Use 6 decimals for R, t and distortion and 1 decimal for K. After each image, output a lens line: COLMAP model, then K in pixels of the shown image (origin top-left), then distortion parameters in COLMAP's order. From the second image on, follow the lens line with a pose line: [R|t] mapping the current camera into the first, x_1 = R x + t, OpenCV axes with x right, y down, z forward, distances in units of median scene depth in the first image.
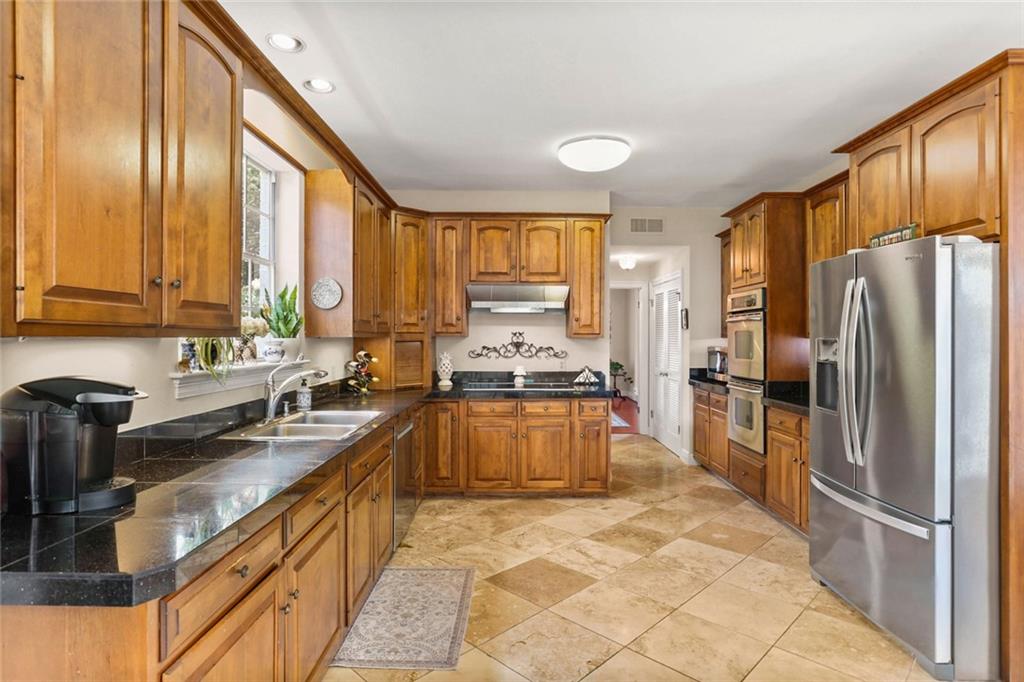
lens RADIAL K [[521.3, 0, 510.7], [0, 521.3, 337.7], [0, 0, 1]] dist [-0.029028, -0.000034]
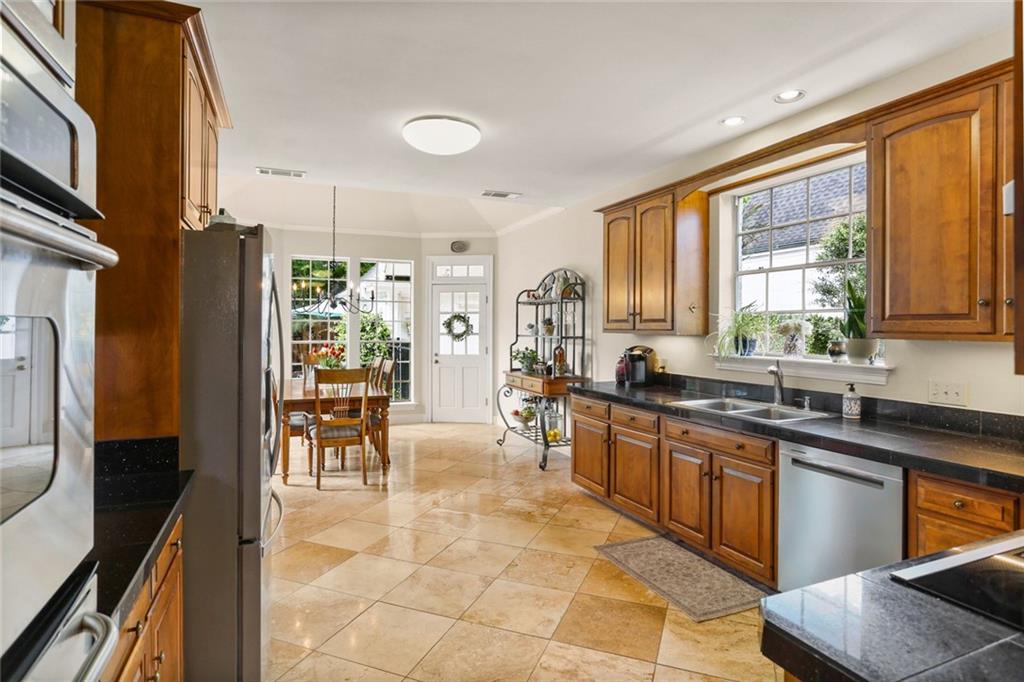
lens RADIAL K [[521.3, 0, 510.9], [0, 521.3, 332.9], [0, 0, 1]] dist [-0.029028, -0.000034]
pose [[-0.912897, -0.003440, -0.408176, 0.588569], [-0.009682, 0.999866, 0.013227, -0.017813], [0.408075, 0.016027, -0.912808, 1.795151]]
